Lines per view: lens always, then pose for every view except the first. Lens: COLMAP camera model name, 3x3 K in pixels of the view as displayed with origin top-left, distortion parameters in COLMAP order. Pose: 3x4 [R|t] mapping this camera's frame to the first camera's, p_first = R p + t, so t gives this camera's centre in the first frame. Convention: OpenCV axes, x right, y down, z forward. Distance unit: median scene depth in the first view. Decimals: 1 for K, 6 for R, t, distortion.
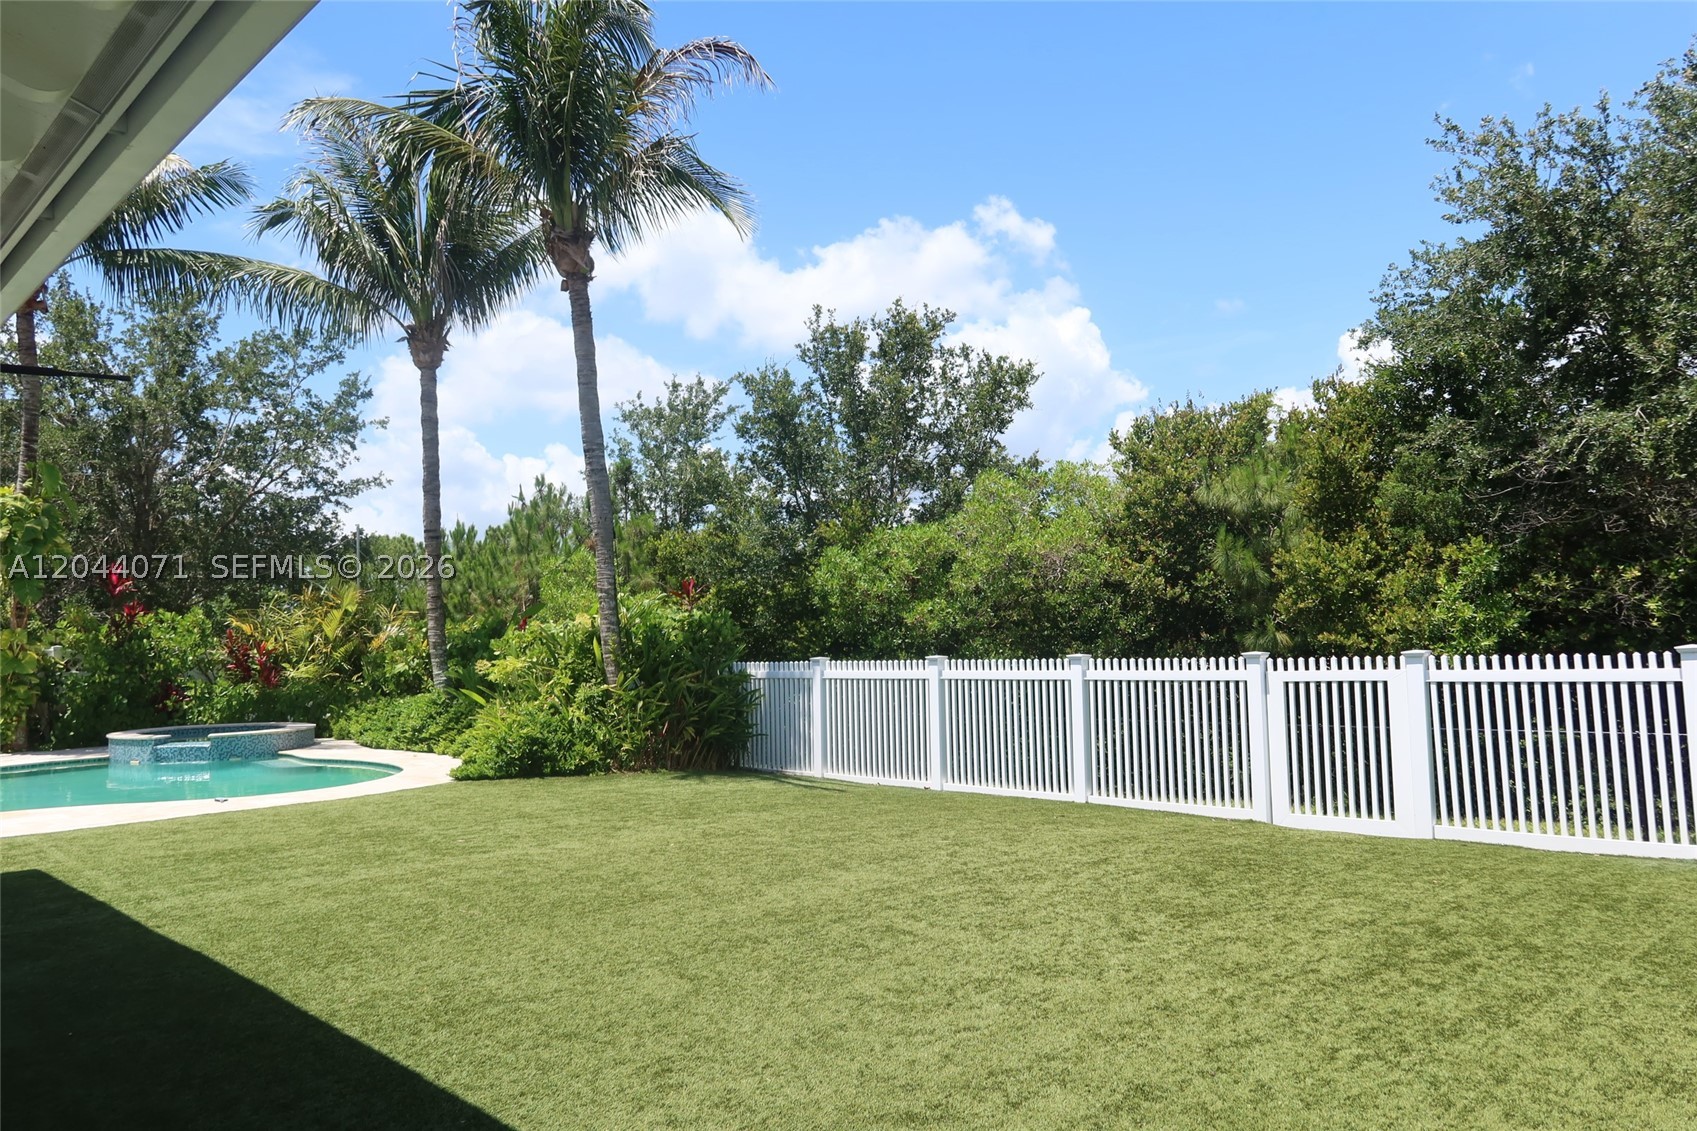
lens RADIAL K [[1150.3, 0, 850.1], [0, 1150.3, 571.7], [0, 0, 1]] dist [-0.016226, 0.005700]
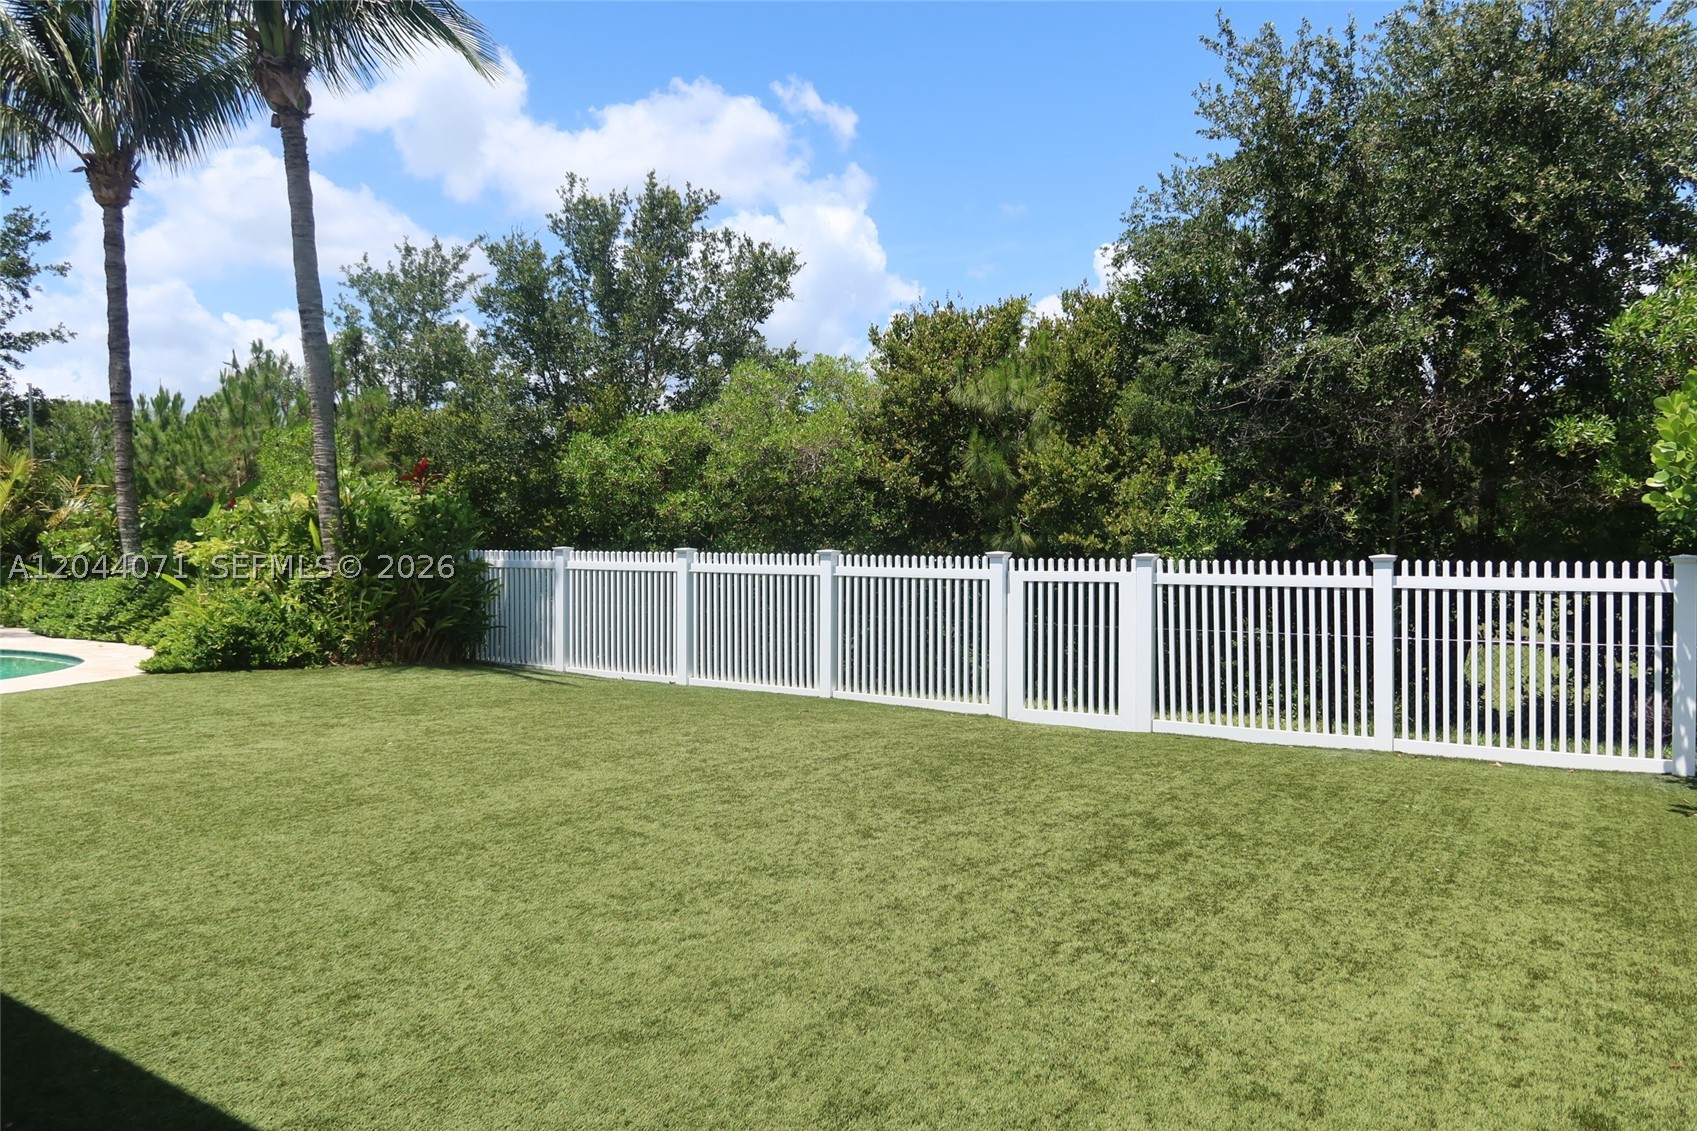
lens RADIAL K [[1150.3, 0, 832.0], [0, 1150.3, 575.2], [0, 0, 1]] dist [-0.016226, 0.005700]
pose [[0.980712, 0.019616, 0.194470, 0.007810], [-0.037900, 0.995152, 0.090748, 0.002988], [-0.191747, -0.096368, 0.976702, 0.024397]]
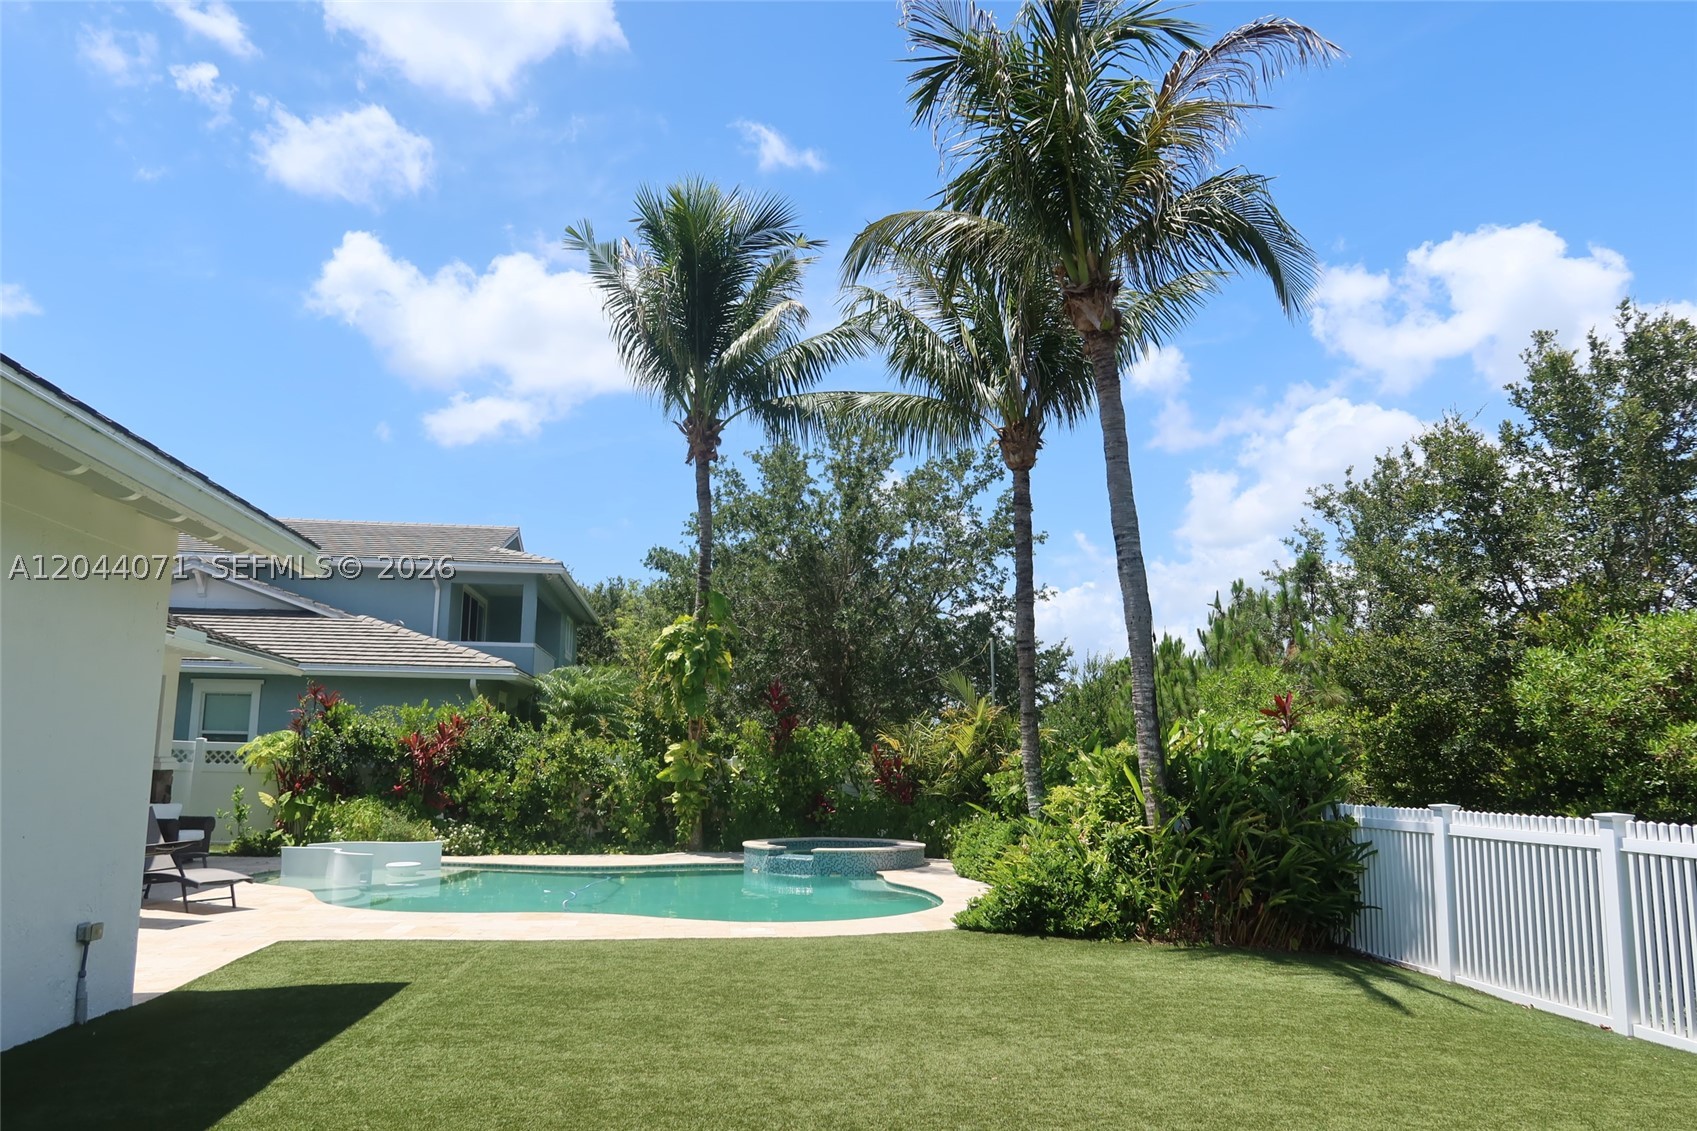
lens RADIAL K [[1150.3, 0, 882.4], [0, 1150.3, 571.1], [0, 0, 1]] dist [-0.016226, 0.005700]
pose [[0.790818, -0.068649, -0.608189, 0.146223], [0.006659, 0.994596, -0.103606, 0.004033], [0.612015, 0.077883, 0.787002, 0.250823]]
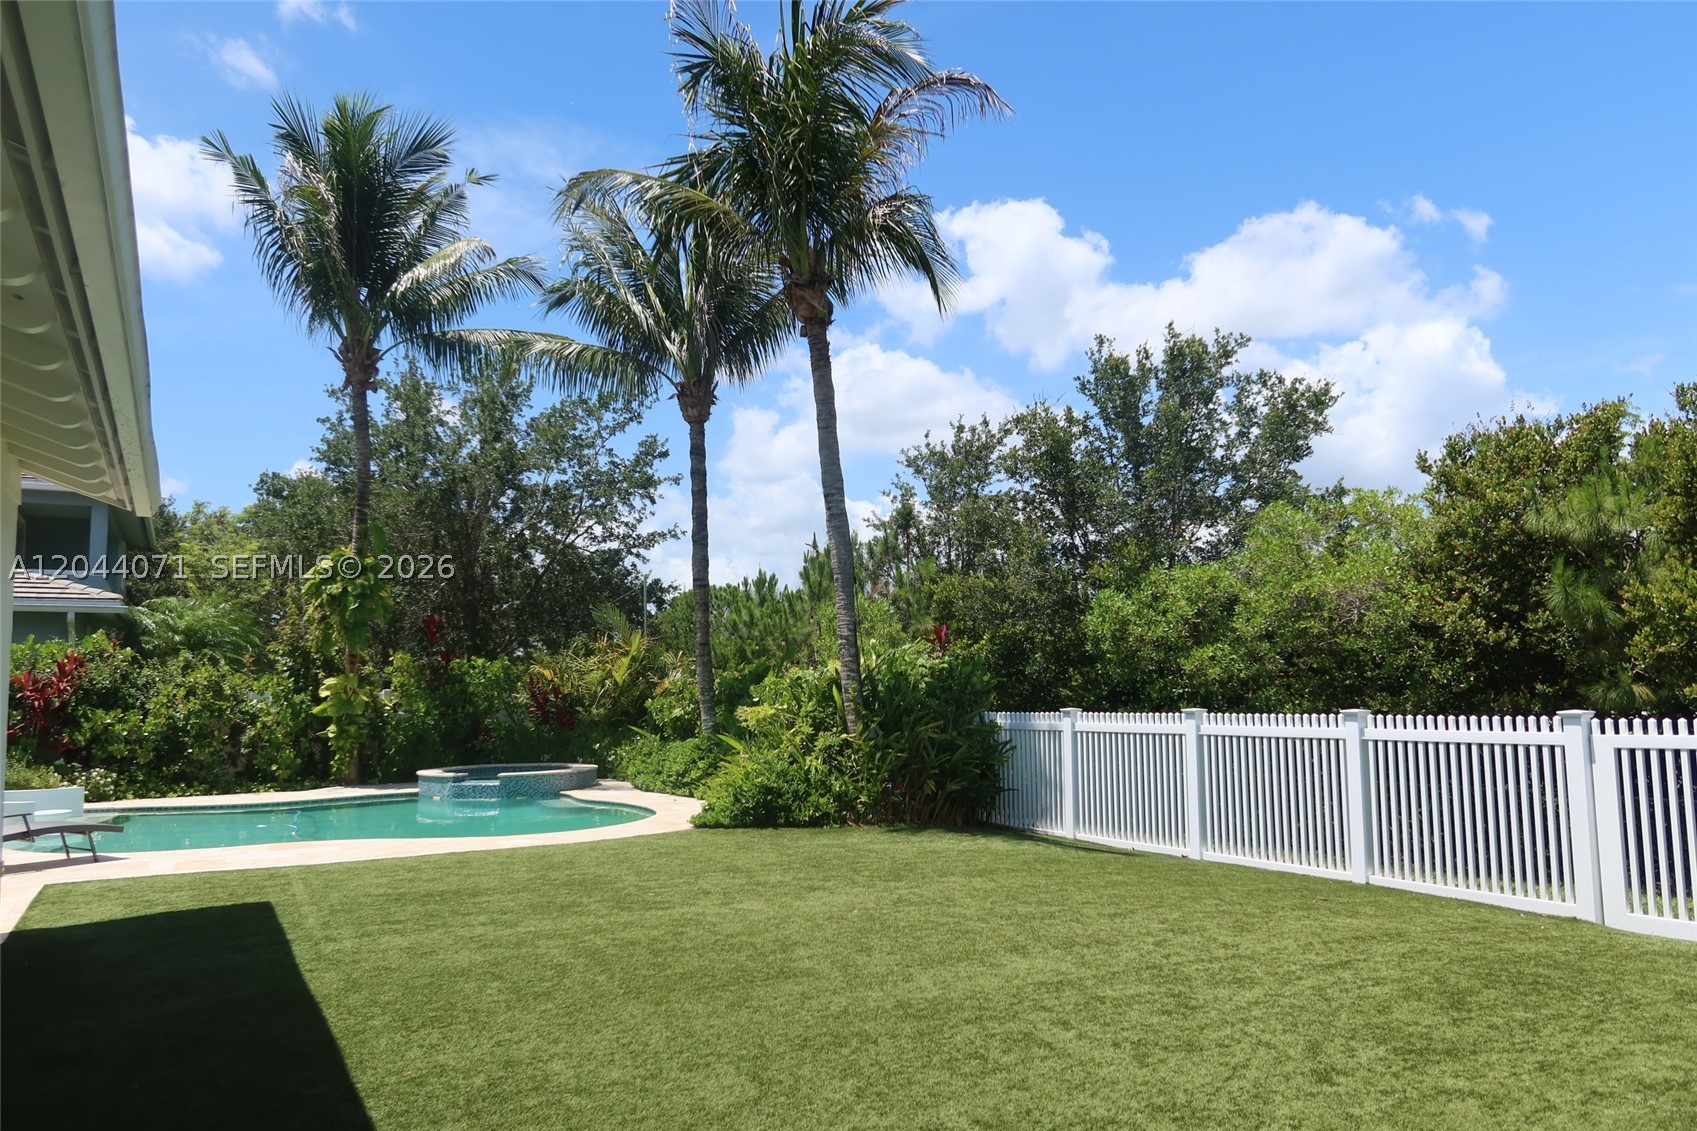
lens RADIAL K [[1150.3, 0, 861.8], [0, 1150.3, 568.6], [0, 0, 1]] dist [-0.016226, 0.005700]
pose [[0.963266, -0.019880, -0.267814, 0.066105], [0.008702, 0.999043, -0.042861, 0.000137], [0.268410, 0.038956, 0.962517, 0.060719]]
